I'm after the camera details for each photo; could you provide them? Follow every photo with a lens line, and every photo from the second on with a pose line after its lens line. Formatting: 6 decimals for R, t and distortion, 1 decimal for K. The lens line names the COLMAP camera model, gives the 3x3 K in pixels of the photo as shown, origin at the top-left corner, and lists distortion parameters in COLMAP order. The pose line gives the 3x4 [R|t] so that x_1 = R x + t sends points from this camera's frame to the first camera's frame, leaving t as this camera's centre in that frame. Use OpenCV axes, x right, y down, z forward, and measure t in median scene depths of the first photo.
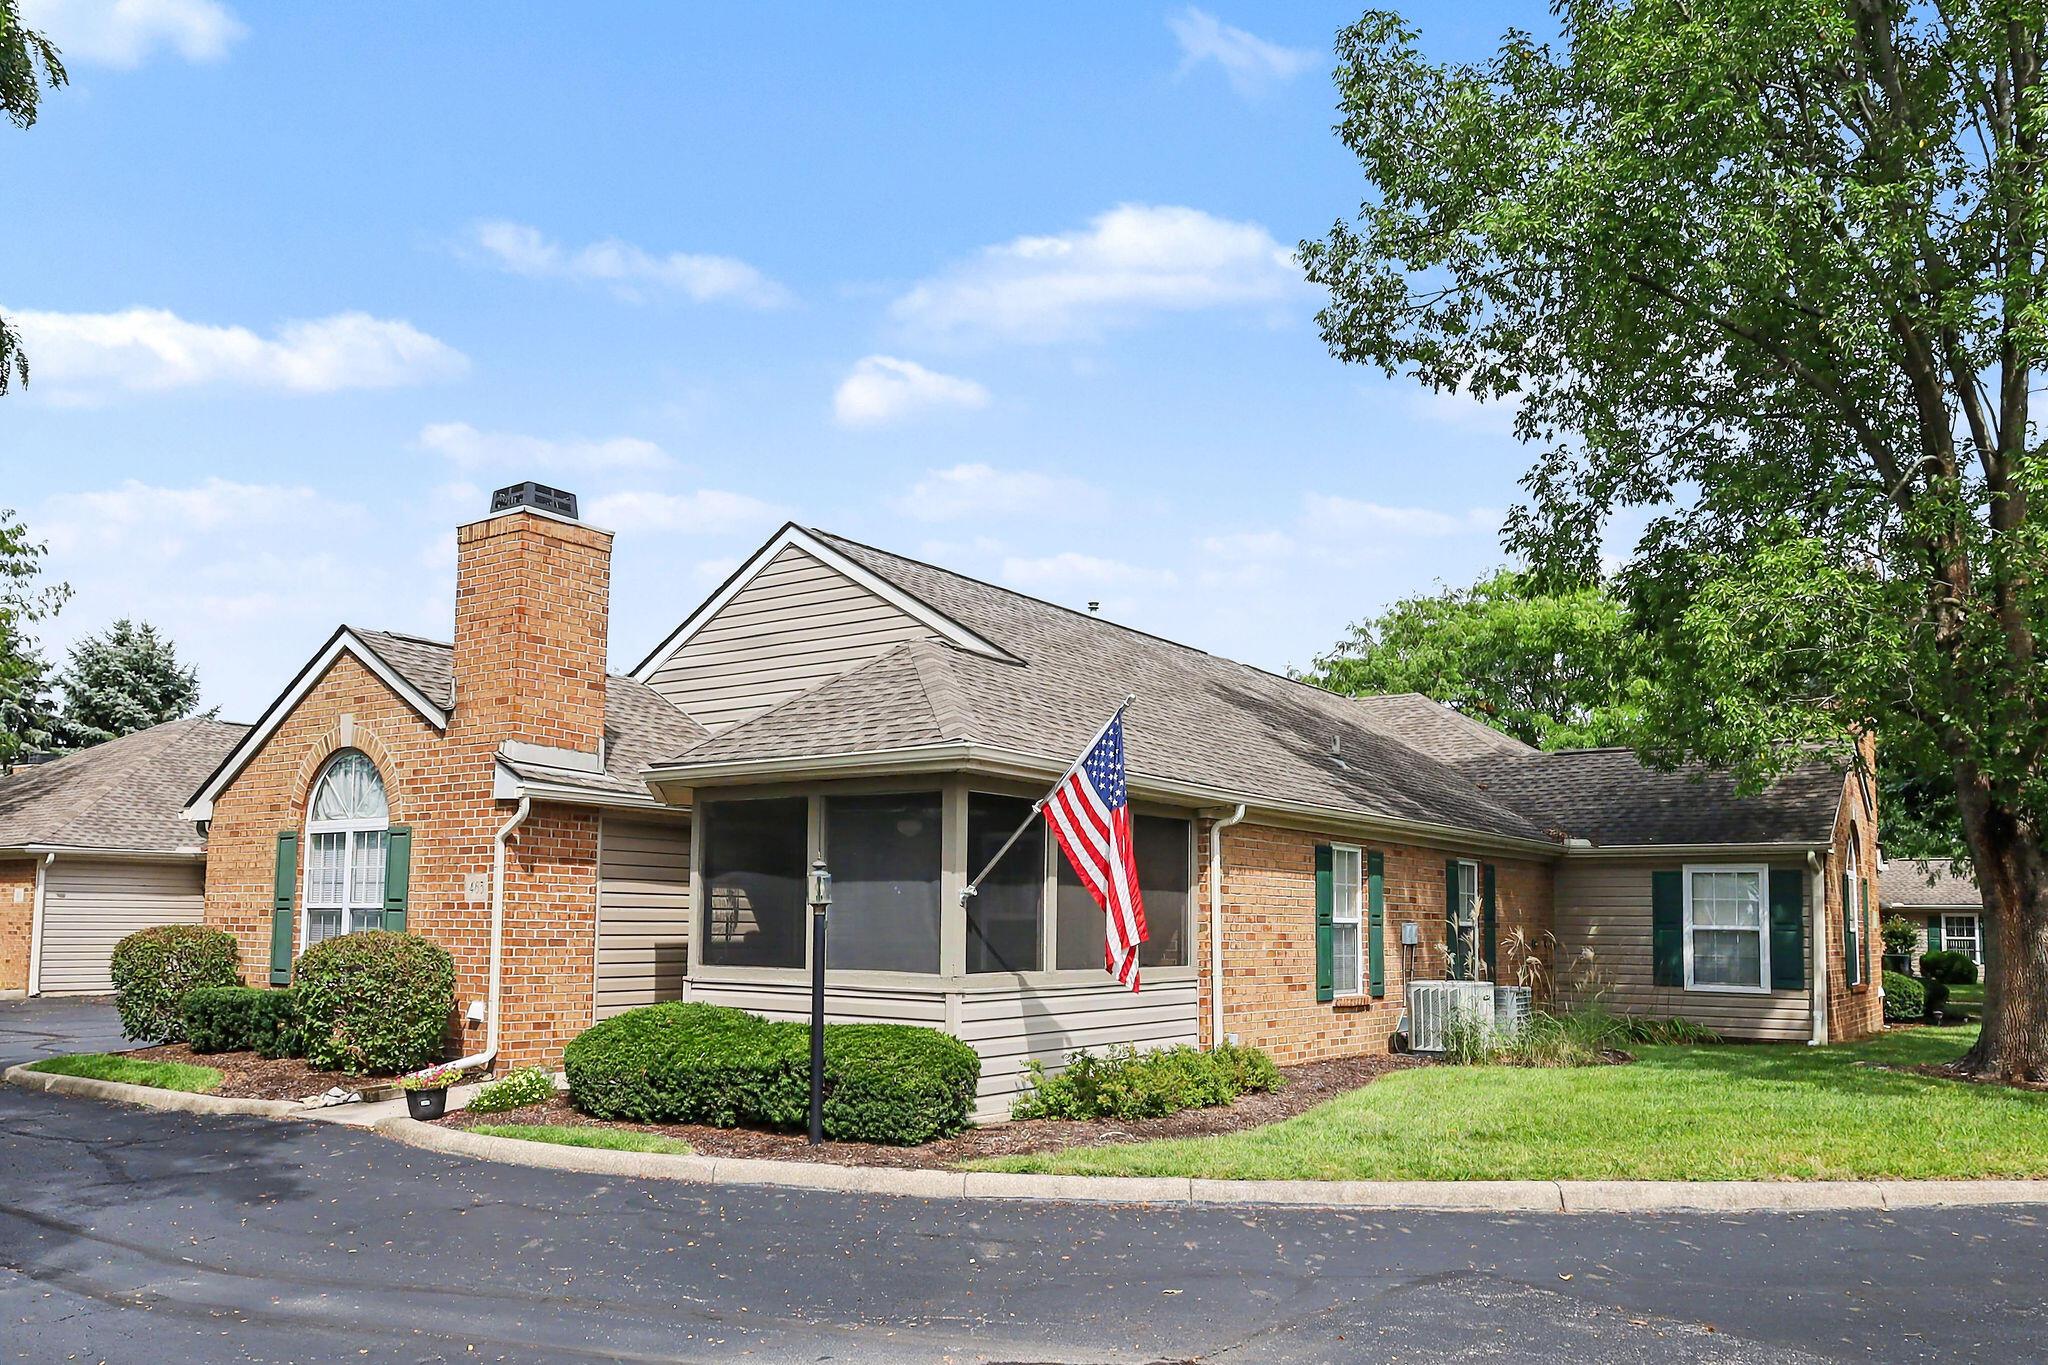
lens RADIAL K [[1552.6, 0, 1020.1], [0, 1552.6, 784.0], [0, 0, 1]] dist [-0.004945, -0.000050]
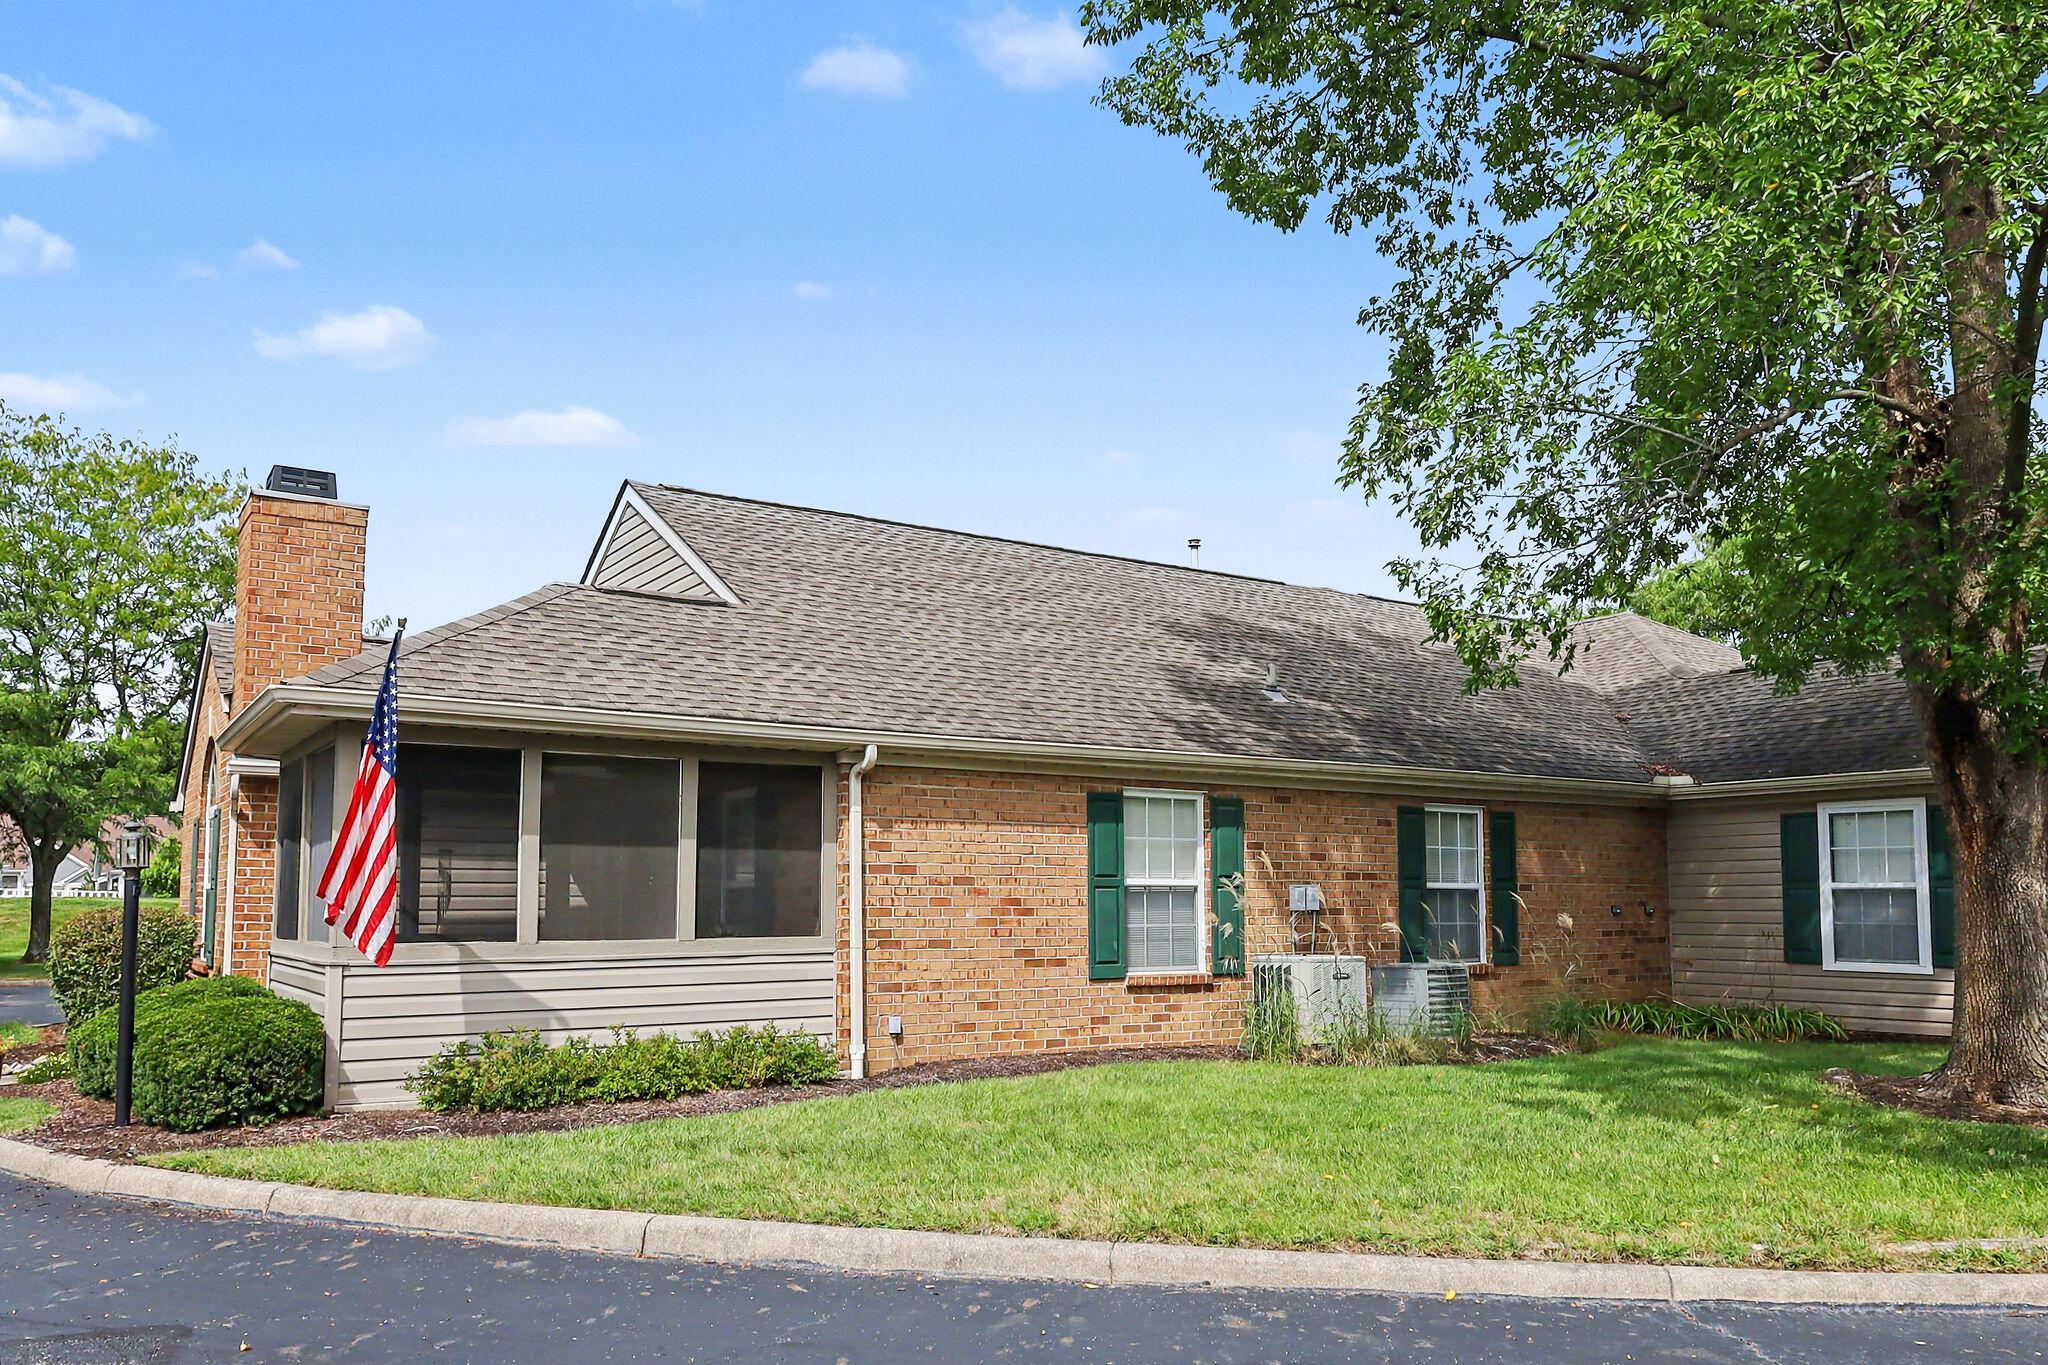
lens RADIAL K [[1541.0, 0, 1030.1], [0, 1541.0, 764.1], [0, 0, 1]] dist [-0.004722, -0.000505]
pose [[0.931392, -0.047216, -0.360944, 0.488946], [0.045911, 0.998871, -0.012195, 0.035172], [0.361112, -0.005213, 0.932508, 0.231471]]
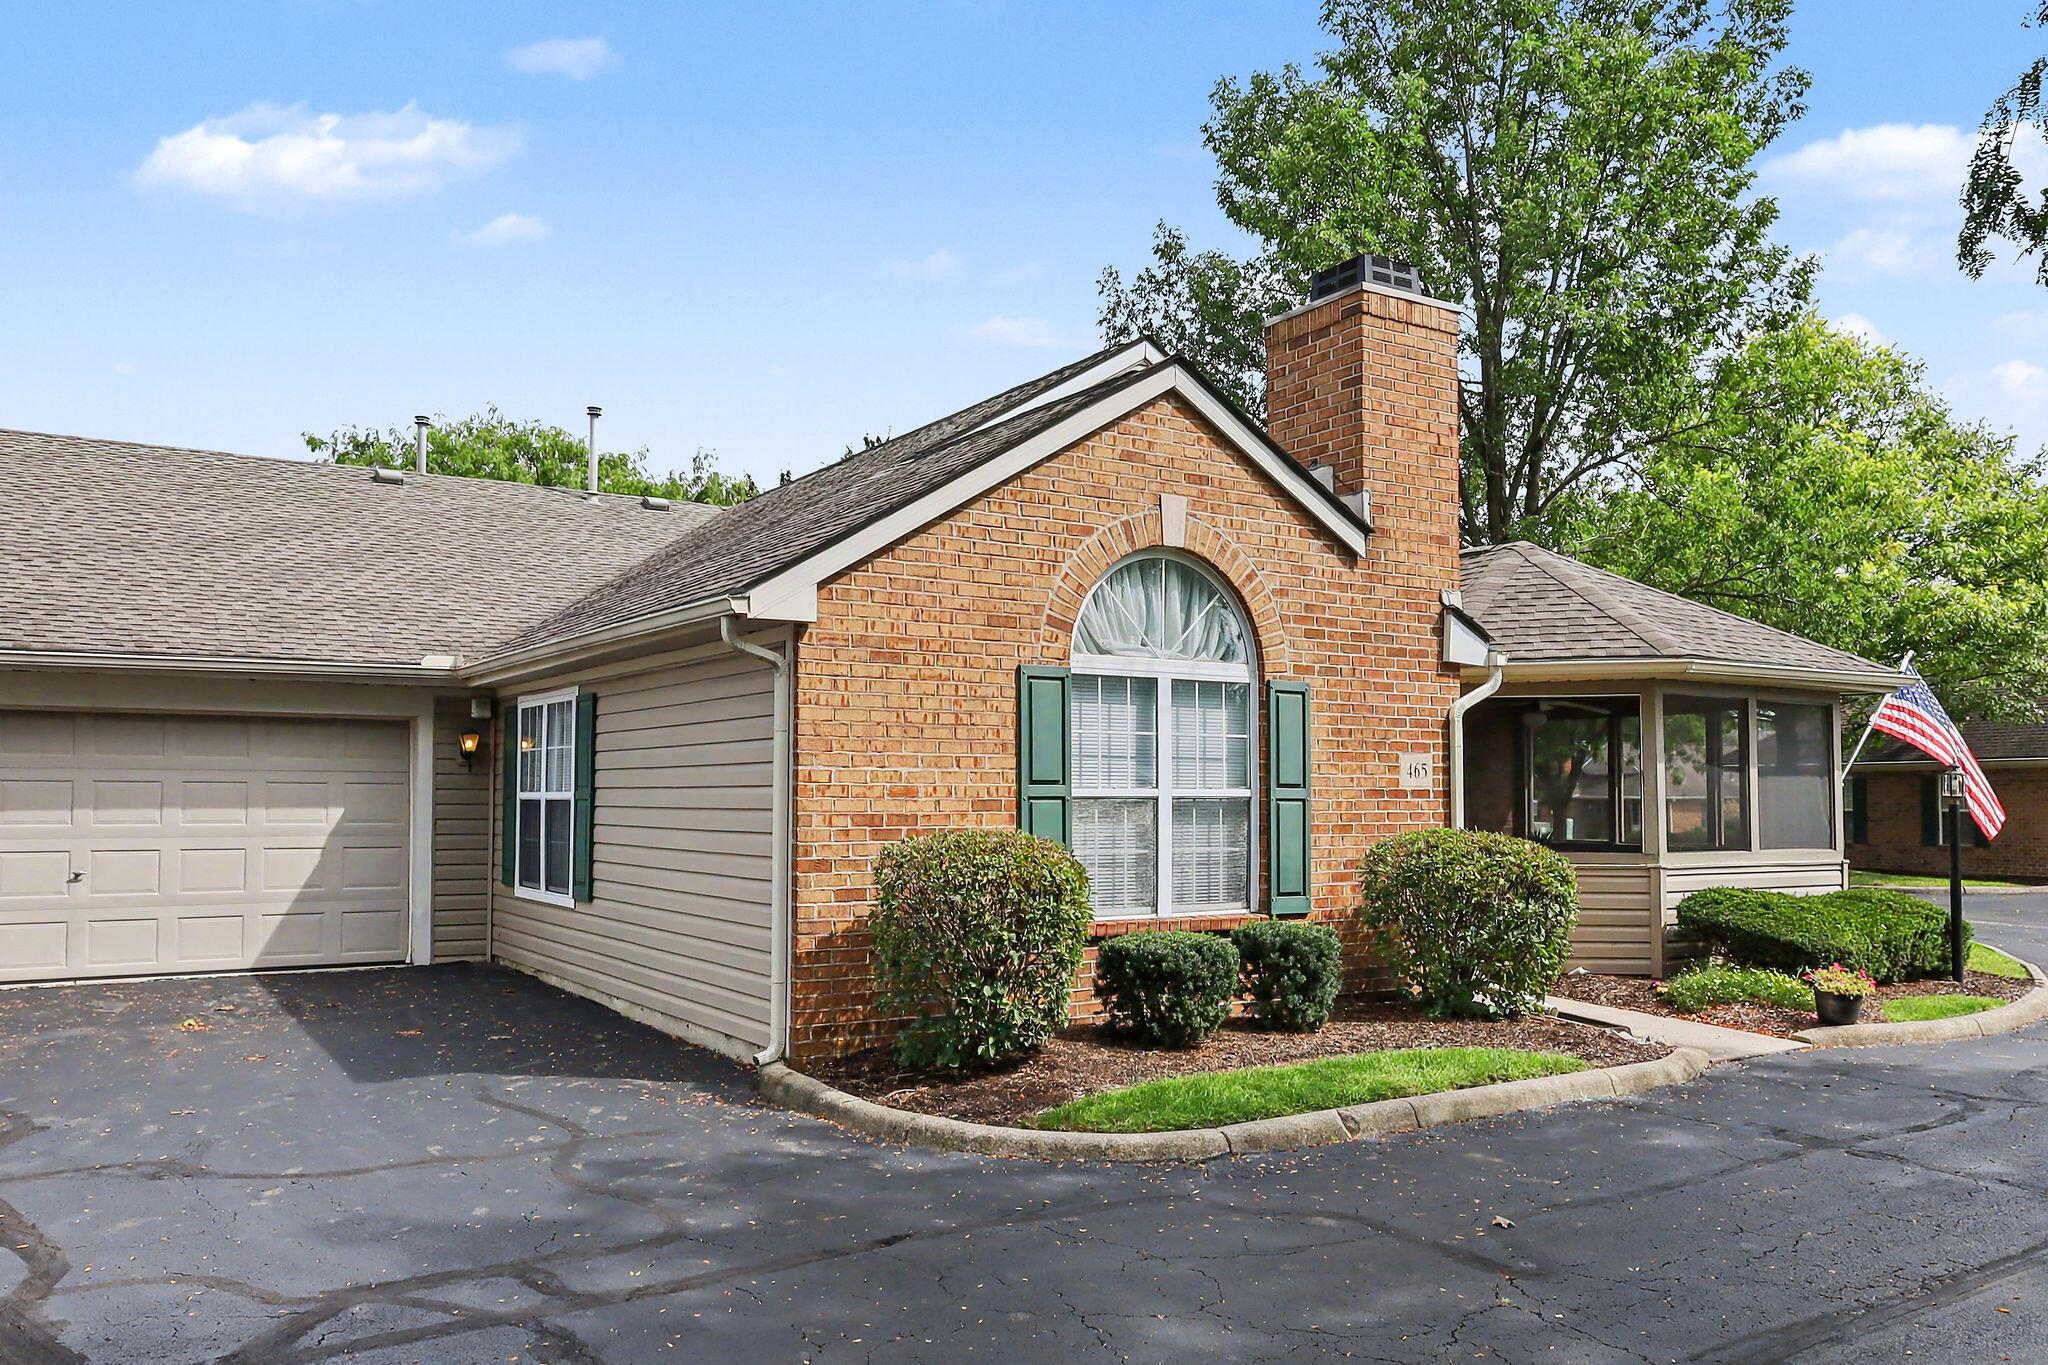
lens RADIAL K [[1542.7, 0, 1017.6], [0, 1542.7, 740.0], [0, 0, 1]] dist [0.004196, -0.003651]
pose [[0.371467, 0.029637, 0.927973, -1.100885], [-0.079010, 0.996874, -0.000210, 0.064154], [-0.925078, -0.073241, 0.372648, 0.855453]]
